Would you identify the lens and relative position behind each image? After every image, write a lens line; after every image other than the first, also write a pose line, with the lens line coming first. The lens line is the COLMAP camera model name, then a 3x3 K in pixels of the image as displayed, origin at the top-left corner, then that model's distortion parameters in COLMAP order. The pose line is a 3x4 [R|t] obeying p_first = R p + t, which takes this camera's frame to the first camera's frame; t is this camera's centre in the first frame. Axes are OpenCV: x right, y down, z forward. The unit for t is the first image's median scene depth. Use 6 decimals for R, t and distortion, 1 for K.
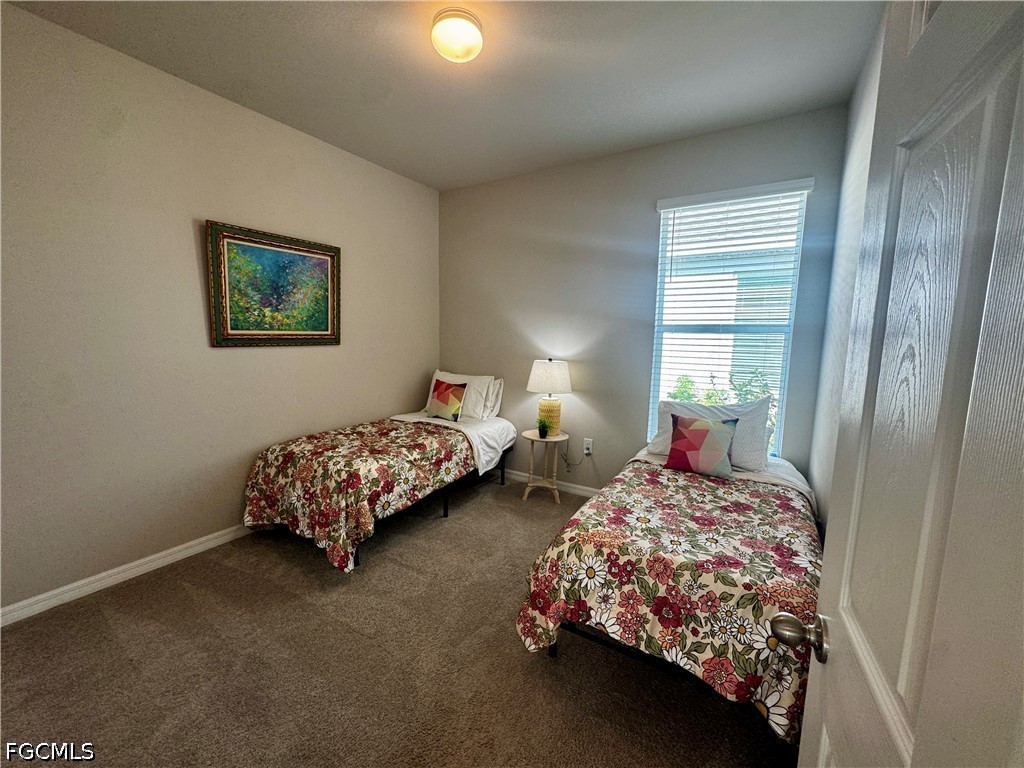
lens RADIAL K [[410.0, 0, 511.5], [0, 410.0, 383.0], [0, 0, 1]] dist [-0.003674, -0.000341]
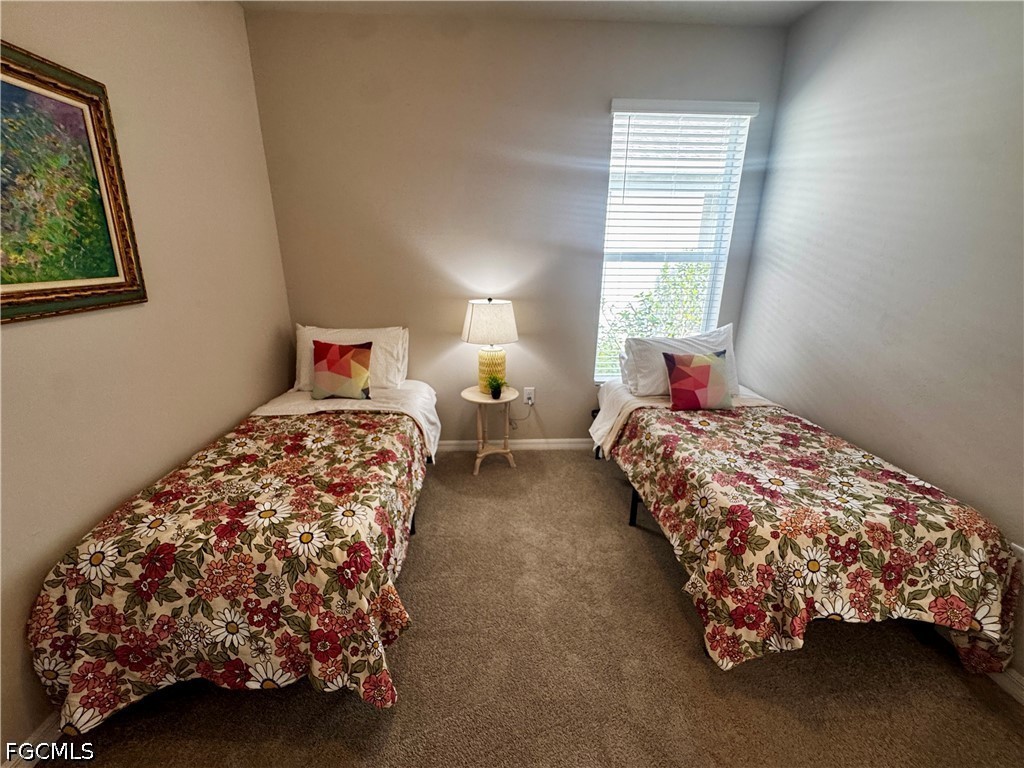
lens RADIAL K [[410.0, 0, 509.6], [0, 410.0, 383.5], [0, 0, 1]] dist [-0.003674, -0.000341]
pose [[0.822960, -0.184301, 0.537373, -0.455576], [0.077455, 0.973482, 0.215254, -0.093480], [-0.562794, -0.135523, 0.815412, 0.440352]]
